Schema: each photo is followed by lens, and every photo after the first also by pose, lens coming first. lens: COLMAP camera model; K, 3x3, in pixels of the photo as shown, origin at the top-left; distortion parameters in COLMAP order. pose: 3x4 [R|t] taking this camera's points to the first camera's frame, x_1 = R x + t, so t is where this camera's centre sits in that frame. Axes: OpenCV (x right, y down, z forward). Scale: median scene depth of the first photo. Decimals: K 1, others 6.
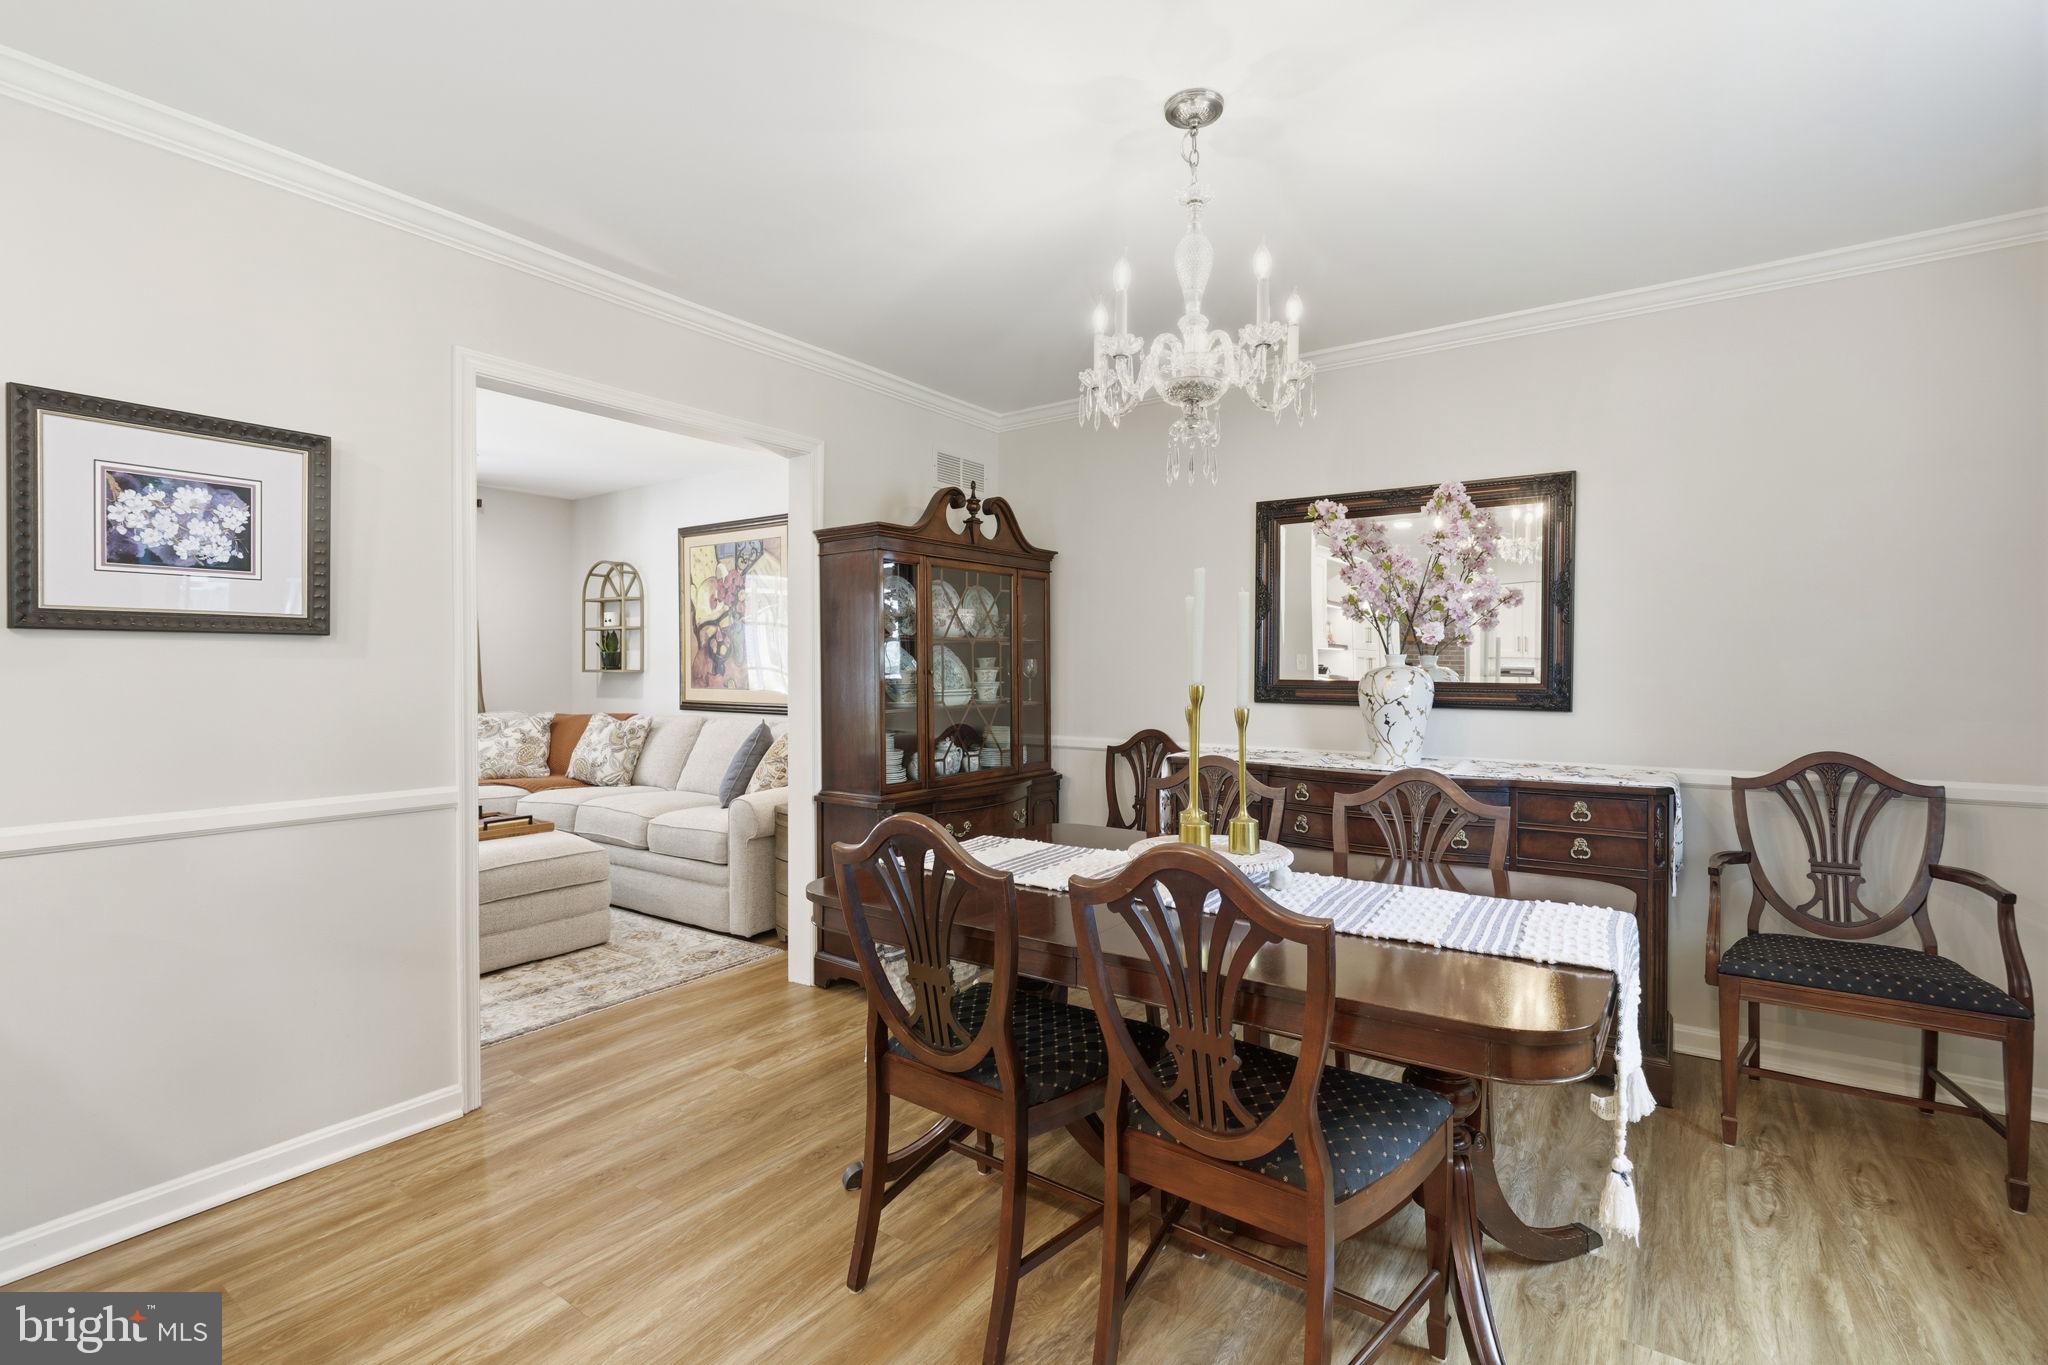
lens RADIAL K [[929.4, 0, 1025.2], [0, 929.4, 675.5], [0, 0, 1]] dist [-0.000530, -0.000135]
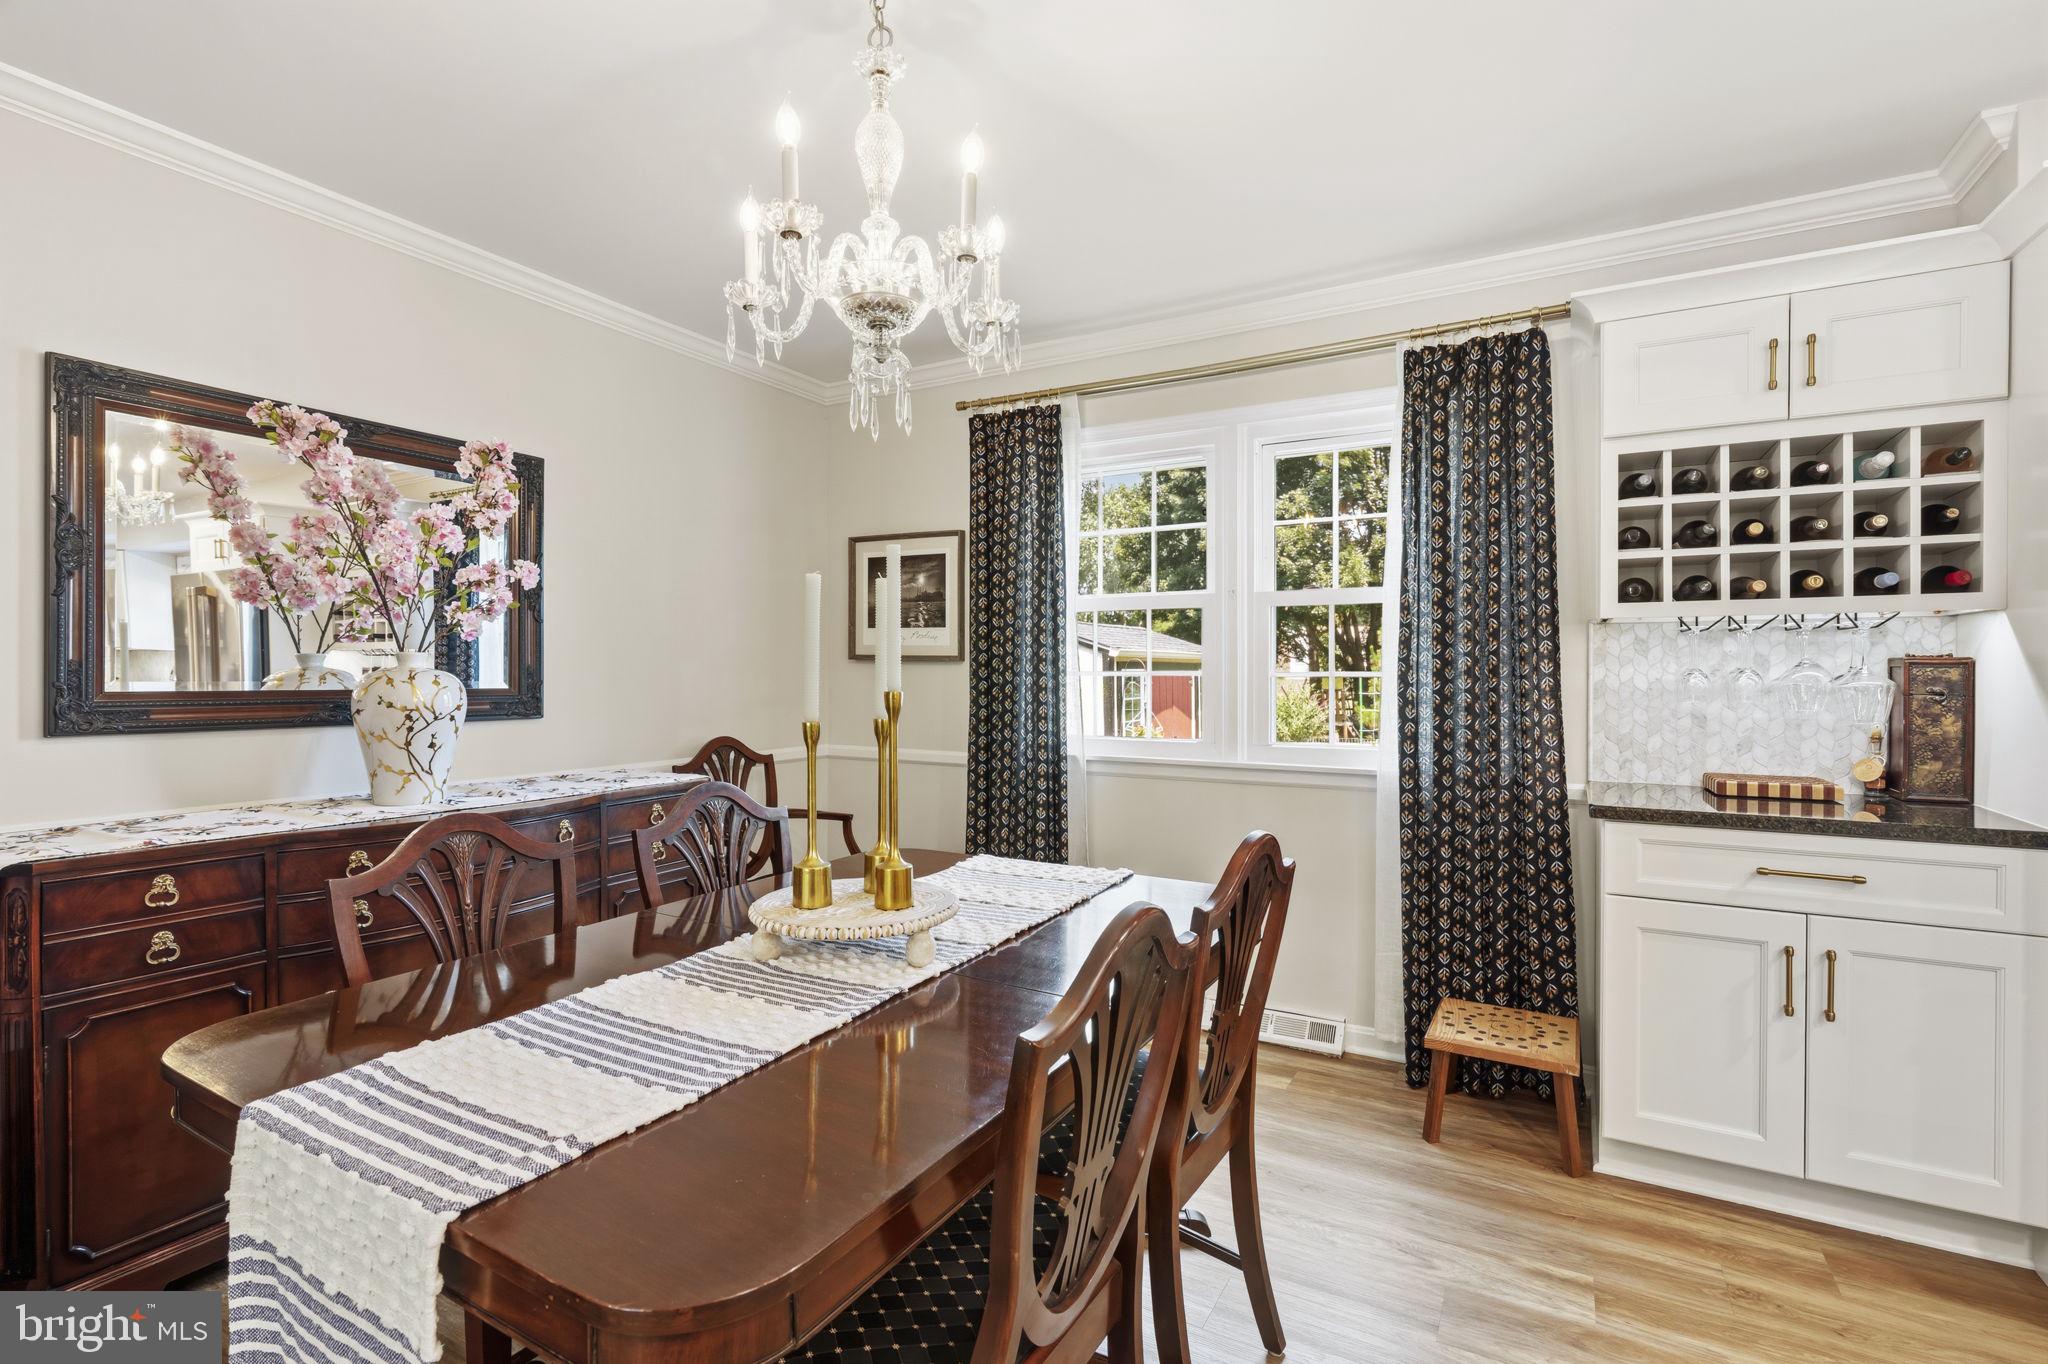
lens RADIAL K [[942.2, 0, 1022.5], [0, 942.2, 668.0], [0, 0, 1]] dist [0.000719, 0.000431]
pose [[-0.095493, 0.000968, 0.995430, -0.377759], [0.009353, 0.999956, -0.000075, -0.005473], [-0.995386, 0.009304, -0.095498, 0.584458]]
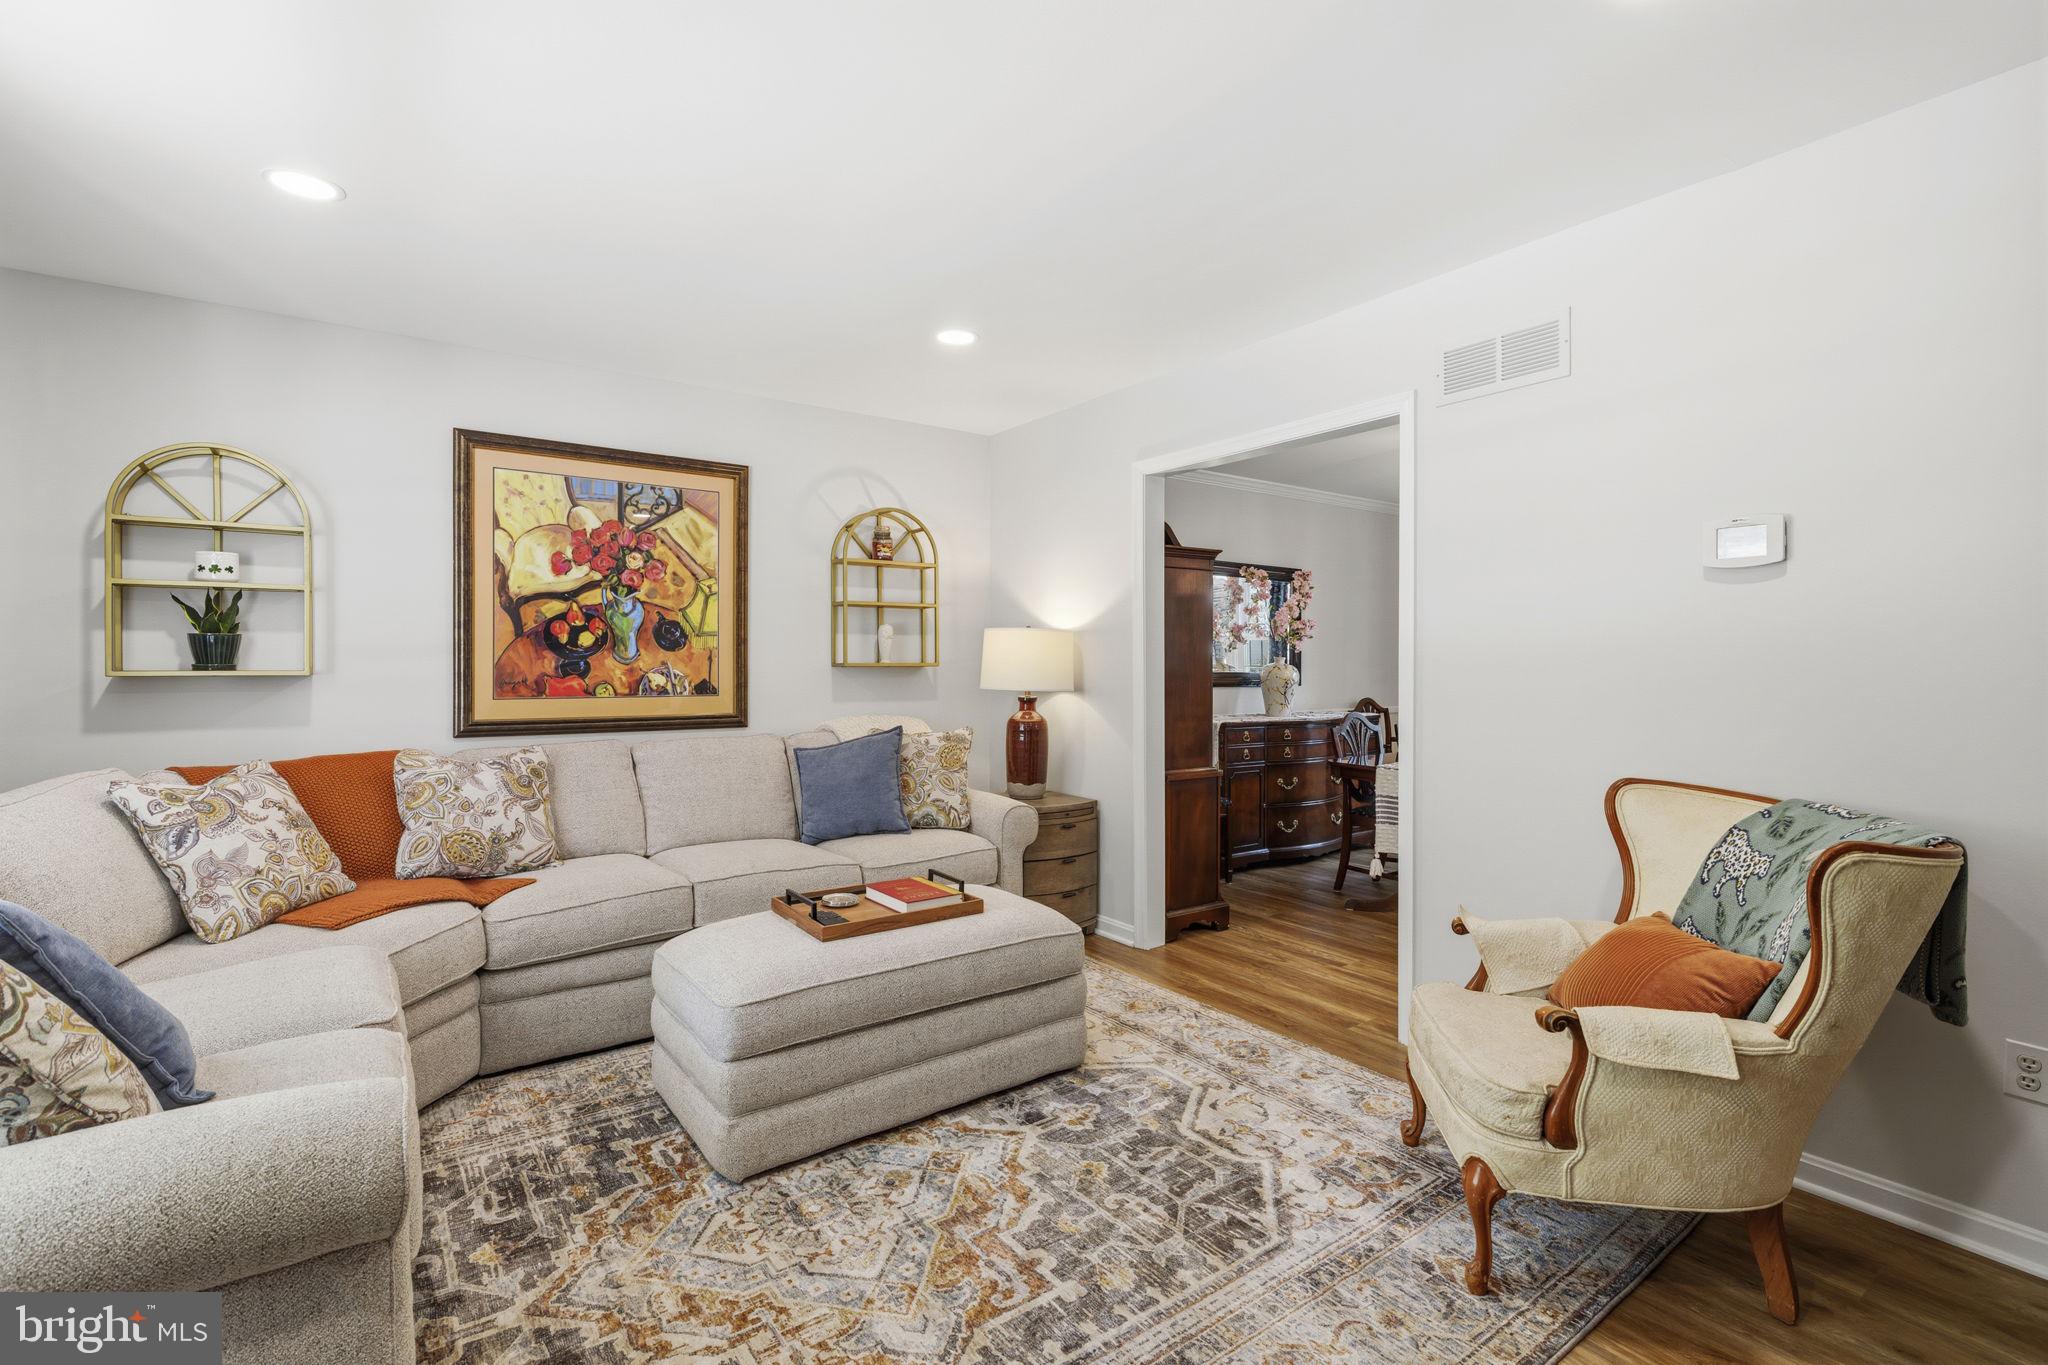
lens RADIAL K [[929.4, 0, 1025.2], [0, 929.4, 675.5], [0, 0, 1]] dist [-0.000530, -0.000135]
pose [[0.323352, -0.011184, 0.946213, -1.497390], [0.010202, 0.999913, 0.008333, -0.006998], [-0.946224, 0.006958, 0.323438, 0.871597]]
